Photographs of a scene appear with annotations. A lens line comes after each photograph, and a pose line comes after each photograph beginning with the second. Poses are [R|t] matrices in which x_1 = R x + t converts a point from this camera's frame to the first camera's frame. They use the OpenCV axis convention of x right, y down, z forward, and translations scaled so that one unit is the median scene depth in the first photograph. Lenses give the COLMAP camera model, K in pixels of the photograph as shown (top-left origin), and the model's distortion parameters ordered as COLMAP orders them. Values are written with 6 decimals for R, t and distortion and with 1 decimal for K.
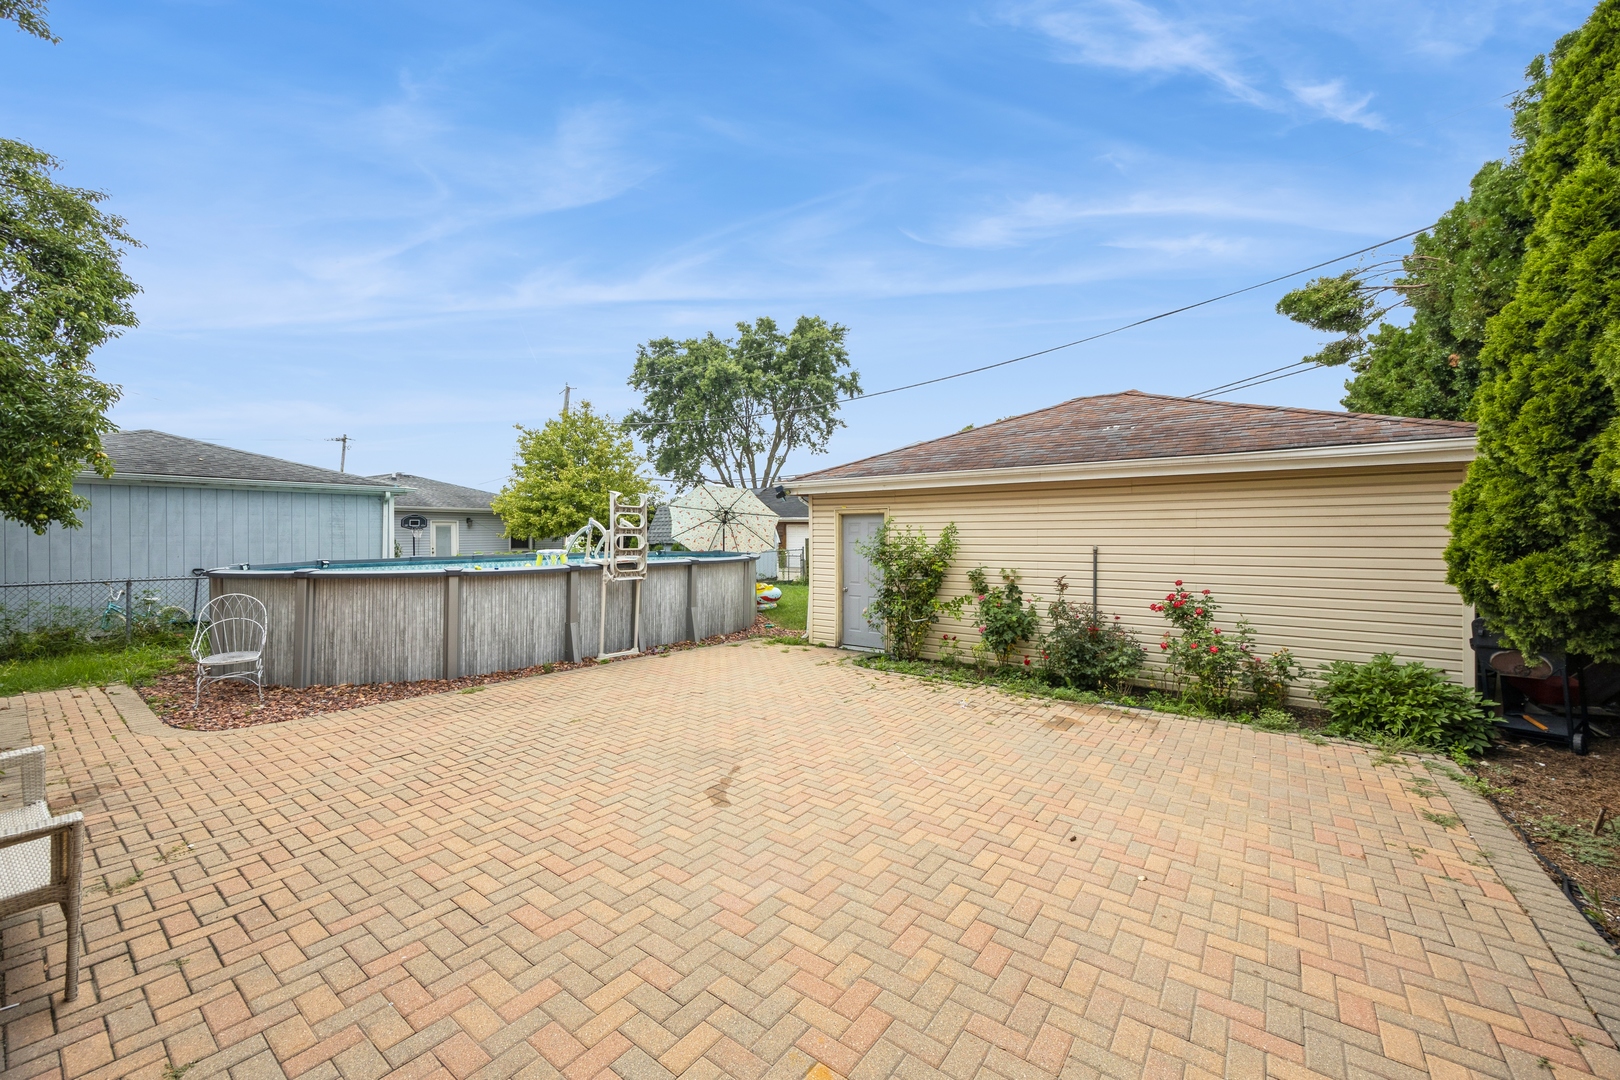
lens RADIAL K [[613.8, 0, 805.2], [0, 613.8, 532.4], [0, 0, 1]] dist [-0.001612, 0.000216]
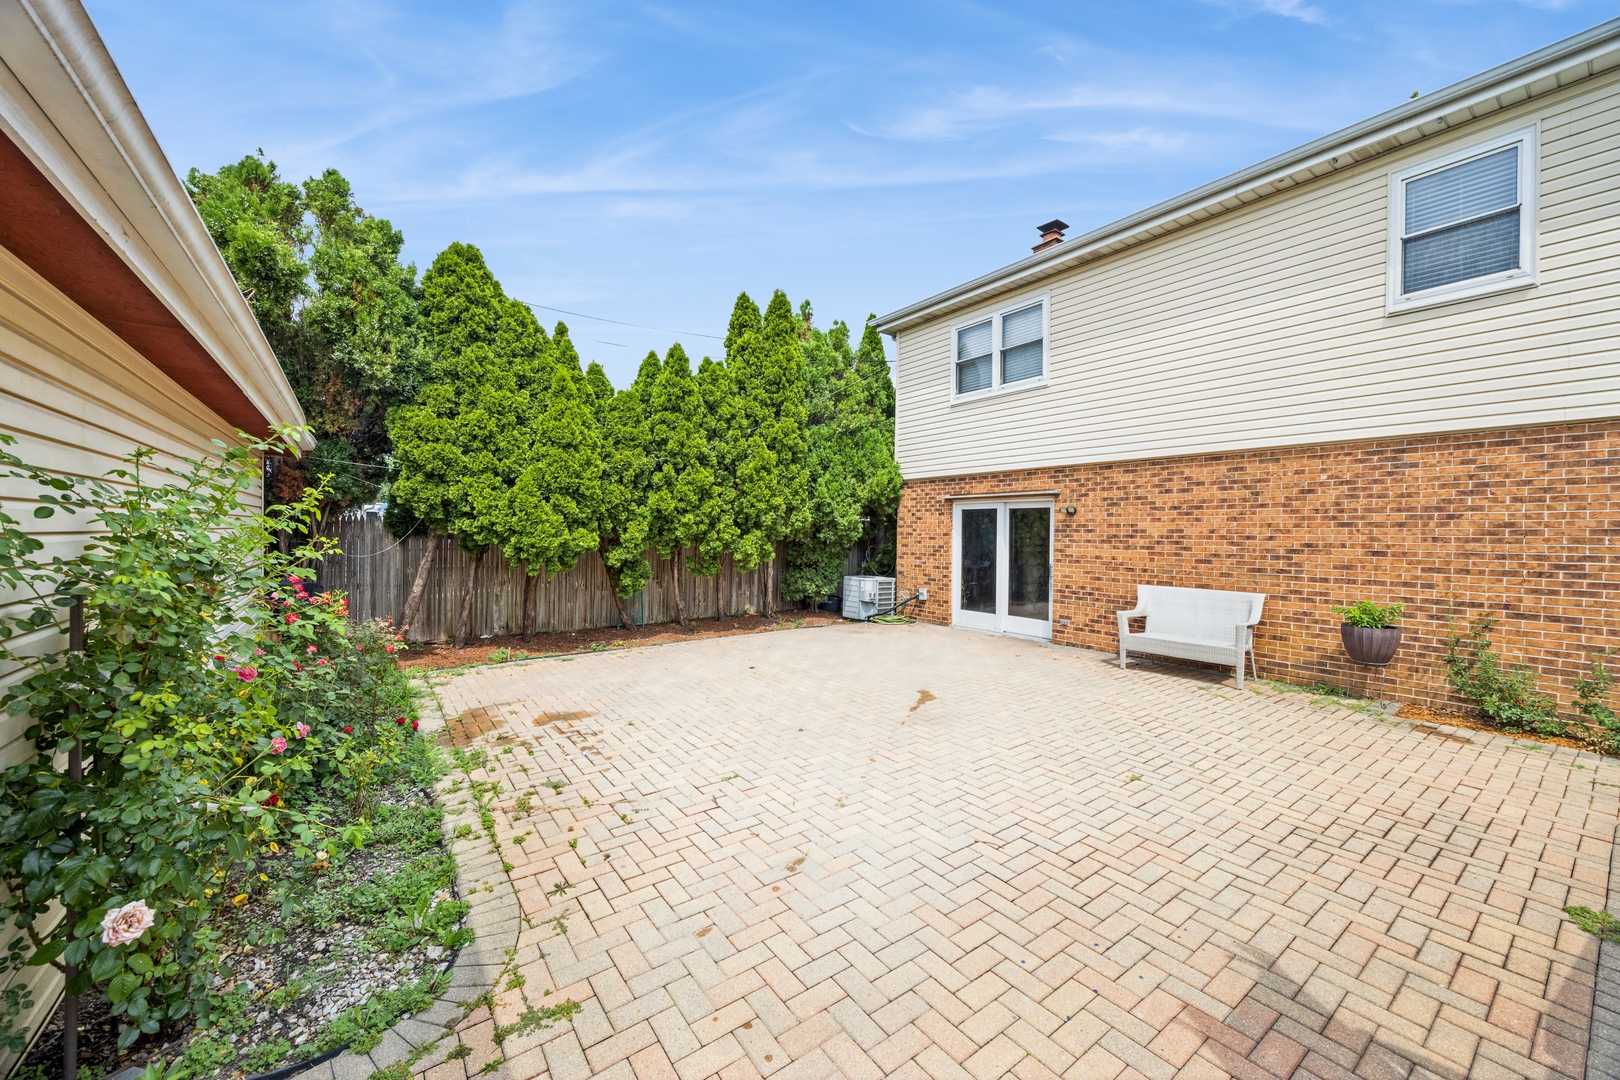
lens RADIAL K [[613.8, 0, 805.2], [0, 613.8, 532.4], [0, 0, 1]] dist [-0.001612, 0.000216]
pose [[-0.956882, -0.012519, 0.290206, -0.123393], [-0.014094, 0.999895, -0.003339, 0.019645], [-0.290134, -0.007285, -0.956958, 1.114677]]
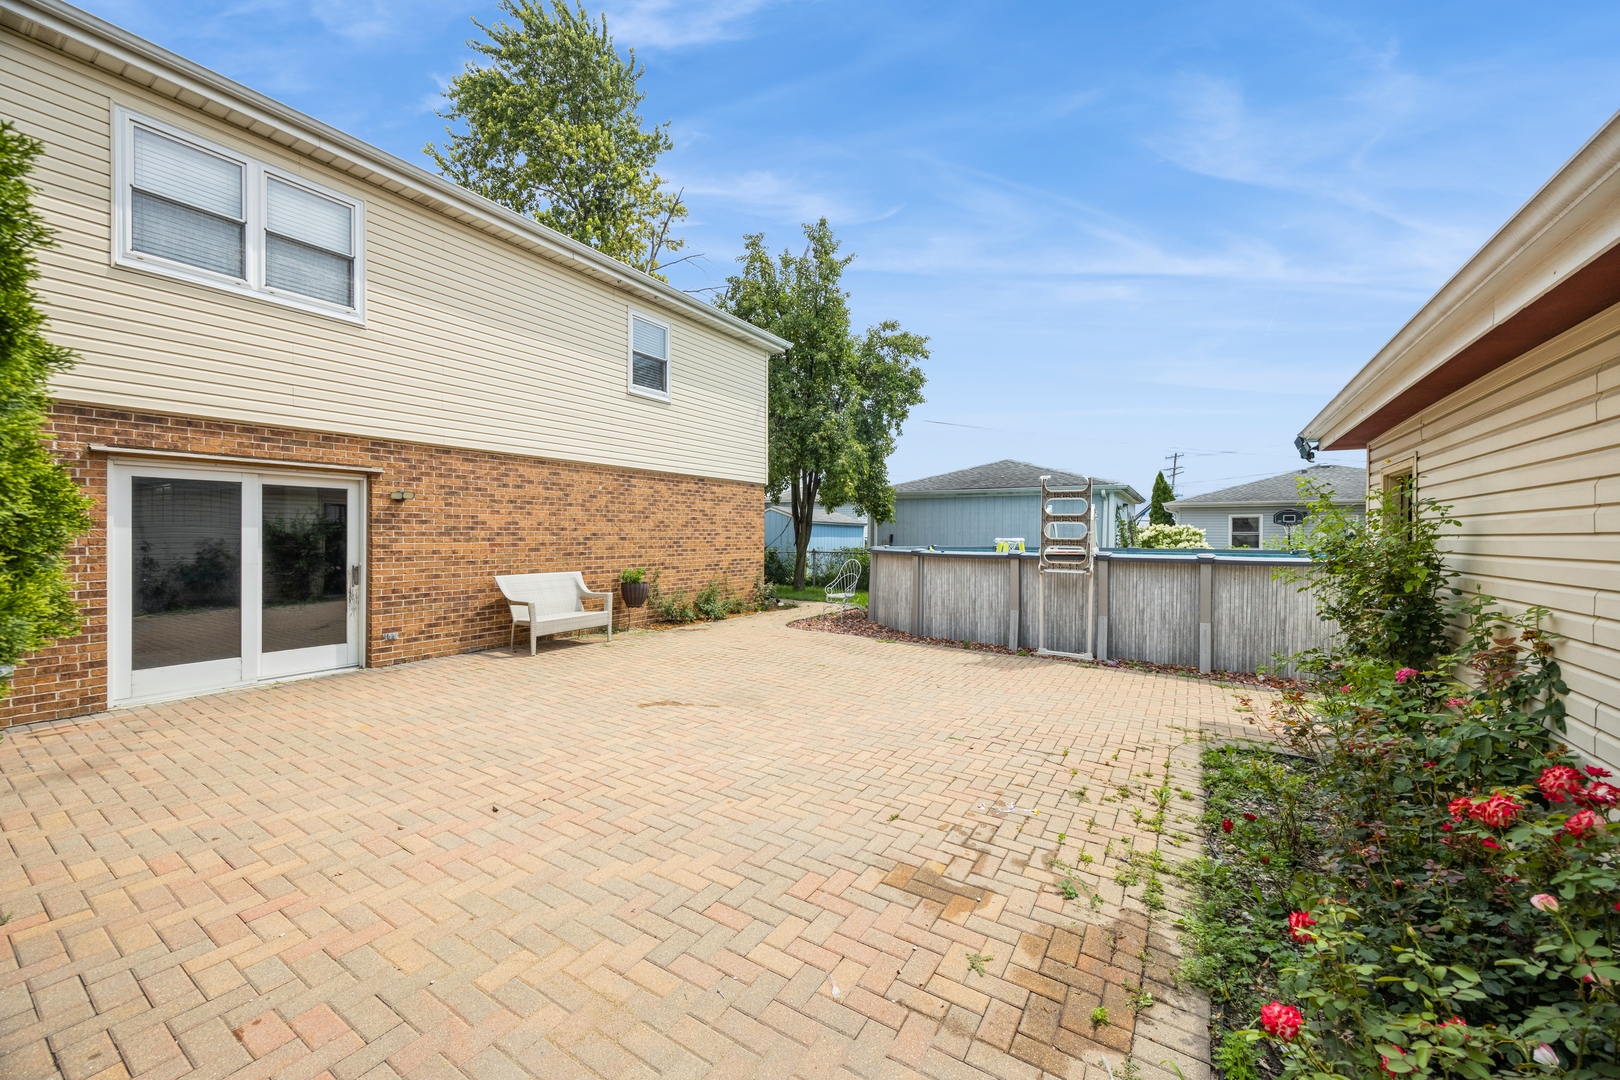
lens RADIAL K [[613.8, 0, 805.2], [0, 613.8, 532.4], [0, 0, 1]] dist [-0.001612, 0.000216]
pose [[0.086684, -0.001517, -0.996235, 0.556256], [-0.003063, 0.999994, -0.001789, 0.021631], [0.996231, 0.003206, 0.086679, 0.537264]]
